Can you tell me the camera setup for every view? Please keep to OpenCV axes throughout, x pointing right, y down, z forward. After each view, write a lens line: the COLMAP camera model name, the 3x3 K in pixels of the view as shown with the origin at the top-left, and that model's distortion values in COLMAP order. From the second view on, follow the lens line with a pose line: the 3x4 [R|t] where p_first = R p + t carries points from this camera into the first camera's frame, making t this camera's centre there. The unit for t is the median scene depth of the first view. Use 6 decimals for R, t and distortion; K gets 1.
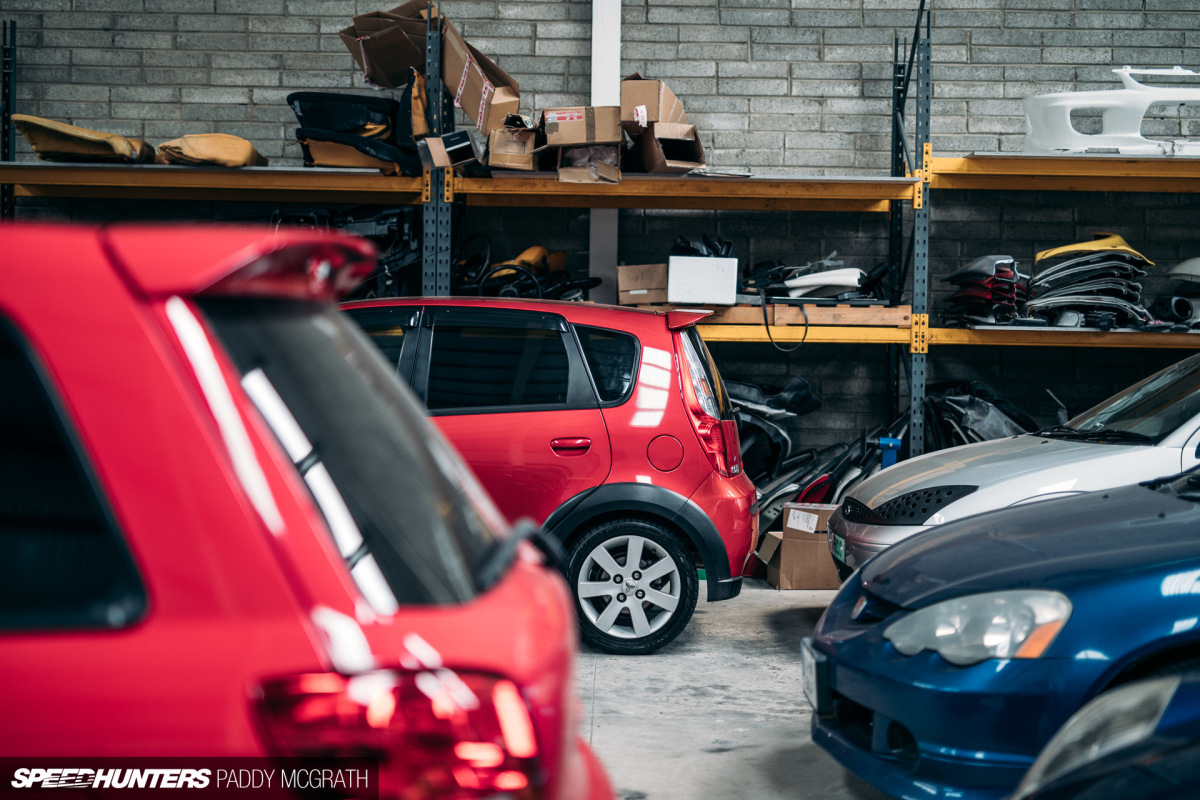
lens RADIAL K [[1669.2, 0, 600.0], [0, 1669.2, 400.0], [0, 0, 1]] dist [0.013097, 0.005592]
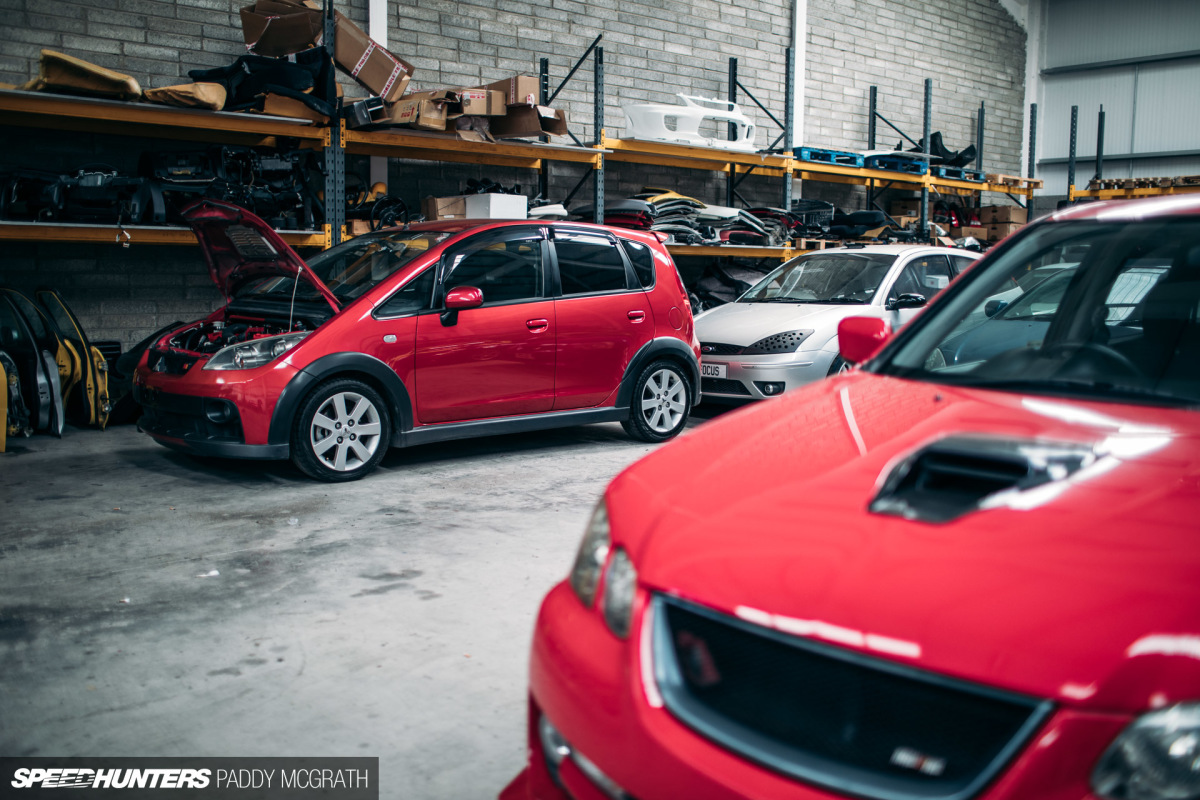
lens RADIAL K [[1151.3, 0, 600.0], [0, 1151.3, 400.0], [0, 0, 1]] dist [-0.098486, 0.135546]
pose [[0.747374, -0.081788, 0.659350, -0.514955], [0.020545, 0.994765, 0.100106, -0.001753], [-0.664086, -0.061270, 0.745142, 0.135030]]
